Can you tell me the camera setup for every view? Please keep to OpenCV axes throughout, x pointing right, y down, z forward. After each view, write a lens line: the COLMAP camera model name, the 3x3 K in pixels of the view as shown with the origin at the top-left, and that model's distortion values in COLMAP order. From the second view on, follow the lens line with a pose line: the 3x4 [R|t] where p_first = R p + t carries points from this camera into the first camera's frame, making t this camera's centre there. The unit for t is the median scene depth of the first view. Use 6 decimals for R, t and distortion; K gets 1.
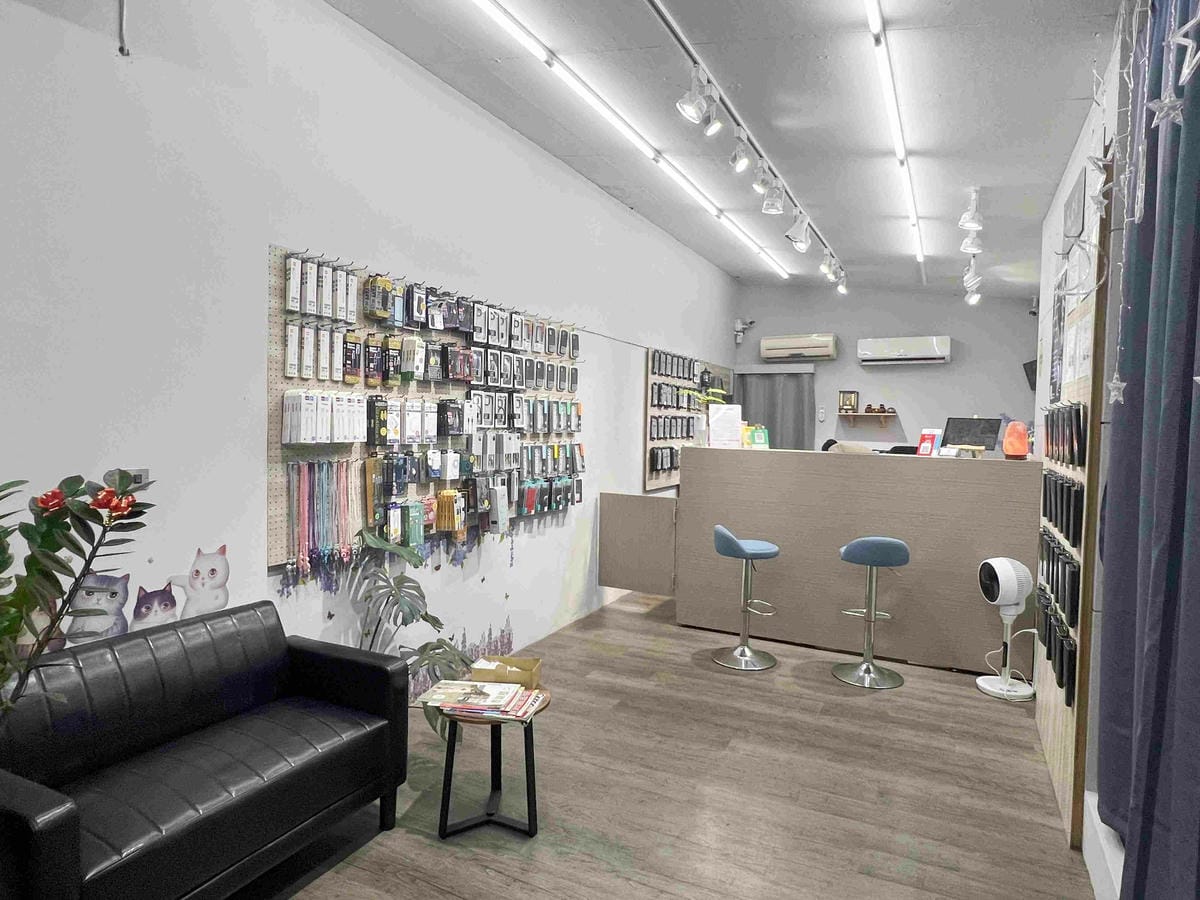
lens RADIAL K [[719.3, 0, 607.9], [0, 719.3, 446.2], [0, 0, 1]] dist [-0.002518, -0.000006]
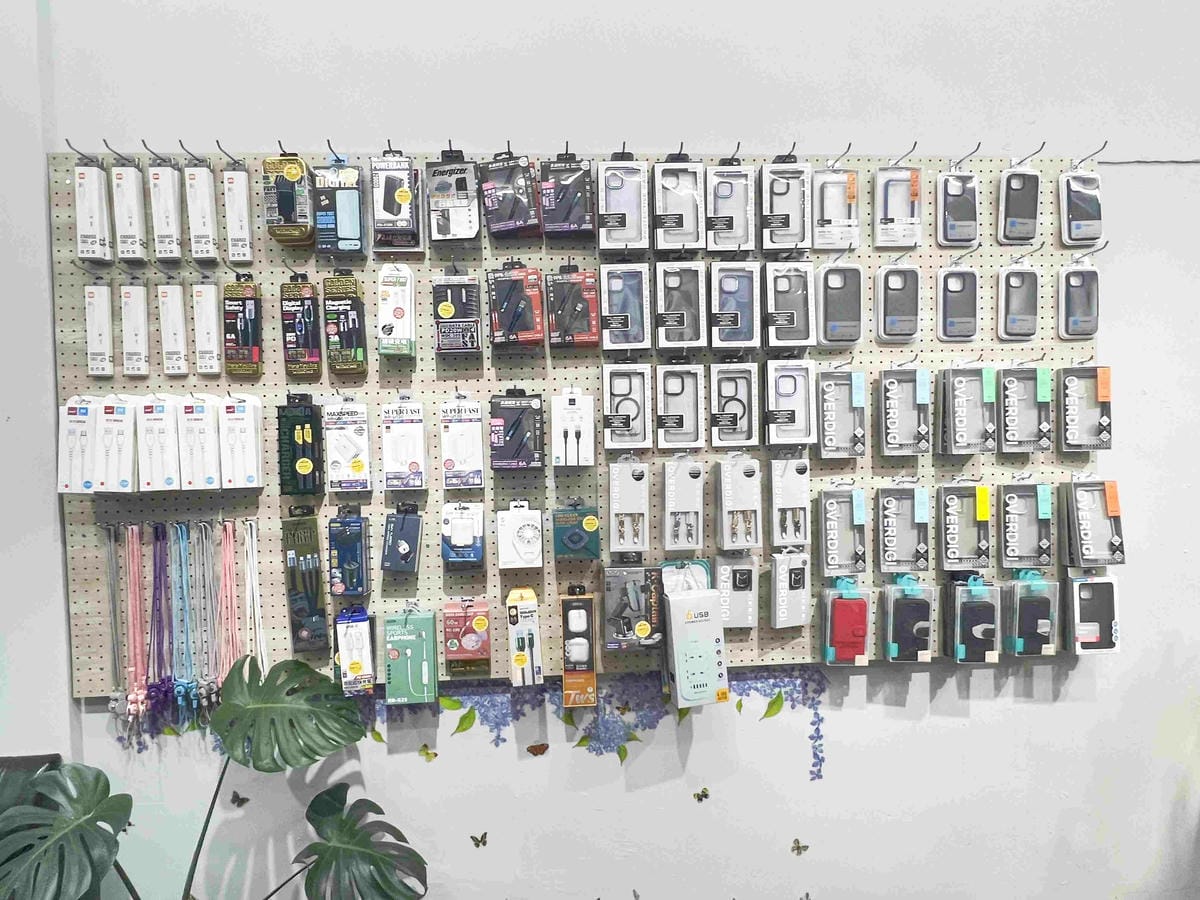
lens RADIAL K [[719.3, 0, 601.9], [0, 719.3, 453.2], [0, 0, 1]] dist [-0.002518, -0.000006]
pose [[0.493943, -0.000599, -0.869494, 0.191666], [0.004095, 0.999990, 0.001637, -0.025260], [0.869485, -0.004370, 0.493941, 0.797861]]
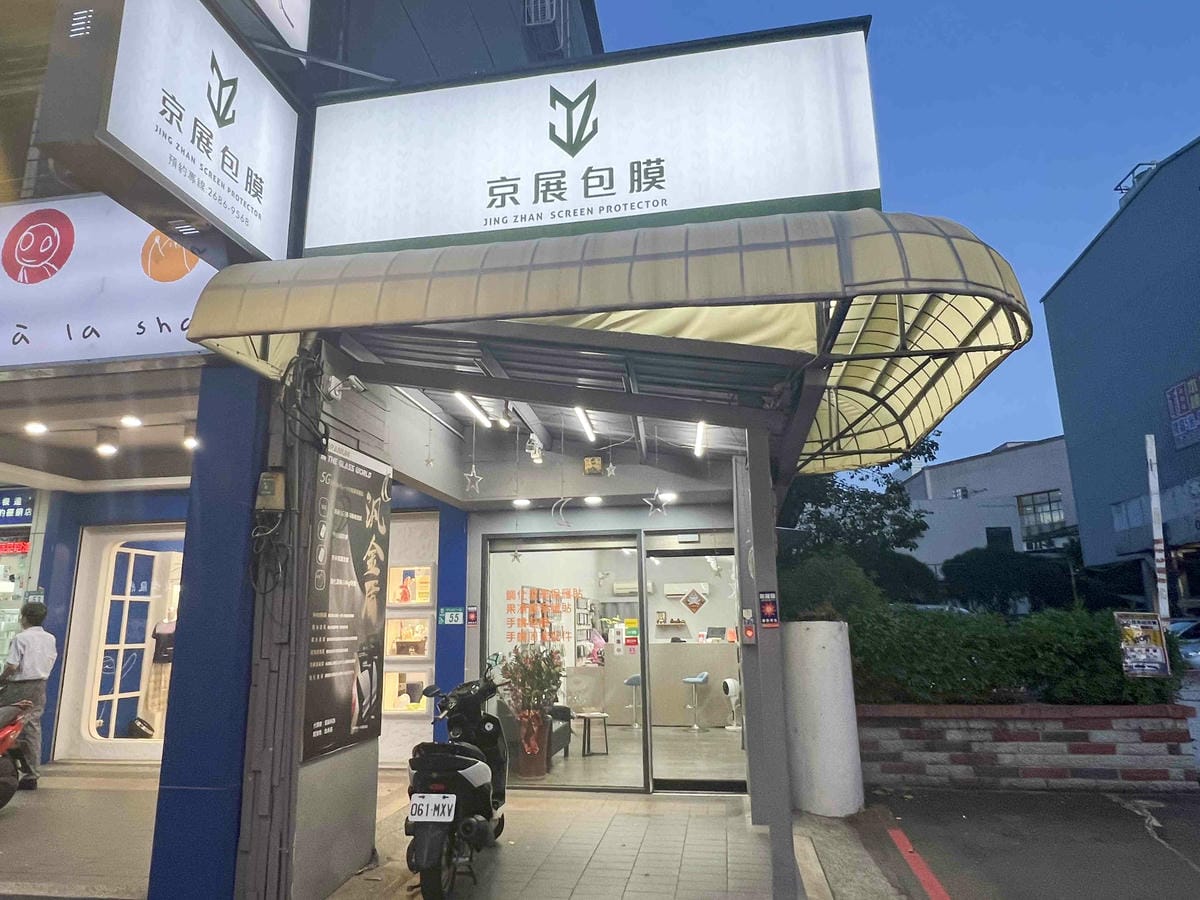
lens RADIAL K [[760.5, 0, 597.6], [0, 760.5, 452.3], [0, 0, 1]] dist [-0.009504, -0.000671]
pose [[0.958589, 0.032309, 0.282955, -0.845659], [0.041247, 0.967318, -0.250190, 0.022723], [-0.281791, 0.251501, 0.925927, -1.898954]]
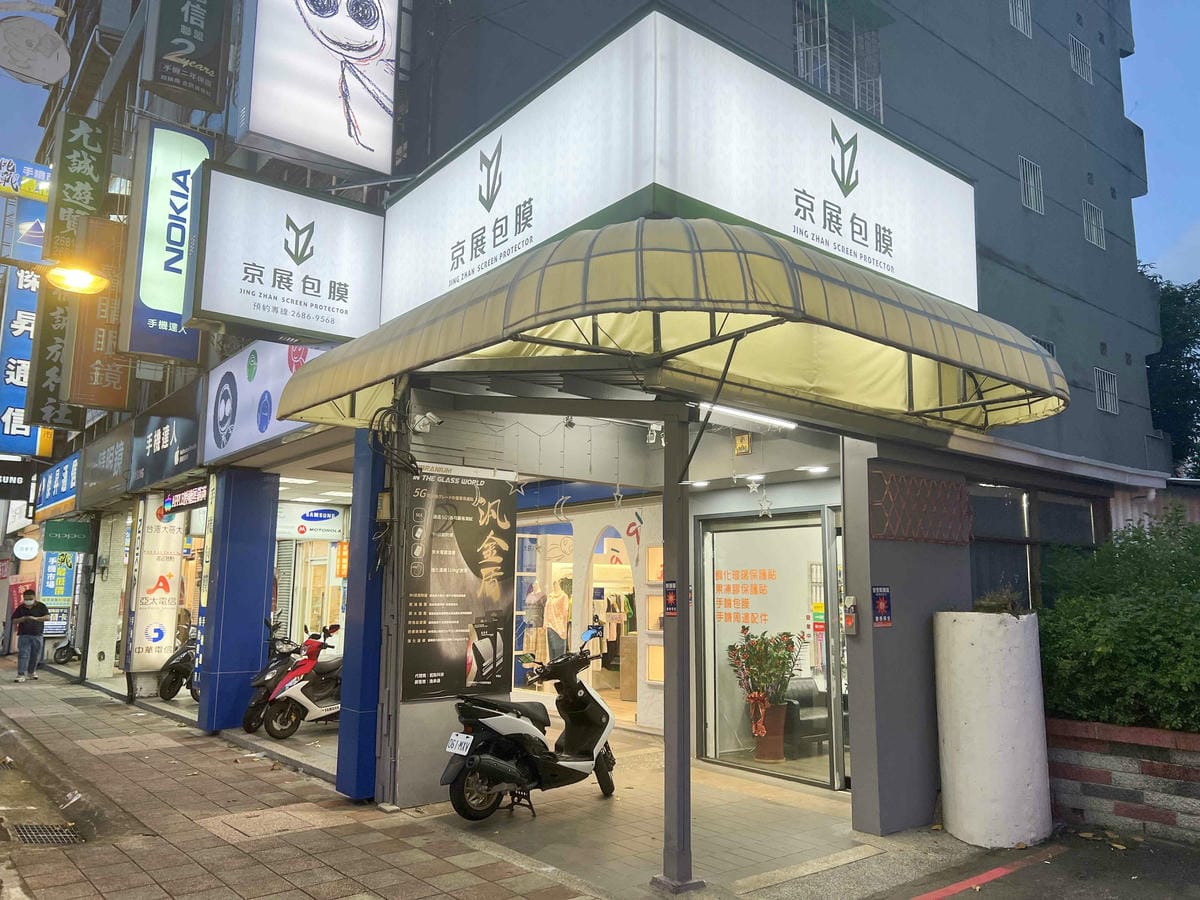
lens RADIAL K [[902.9, 0, 593.5], [0, 902.9, 449.7], [0, 0, 1]] dist [0.021638, -0.034518]
pose [[0.902525, -0.076279, -0.423828, 0.329719], [-0.010200, 0.980125, -0.198118, 0.027197], [0.430517, 0.183130, 0.883809, -2.216669]]
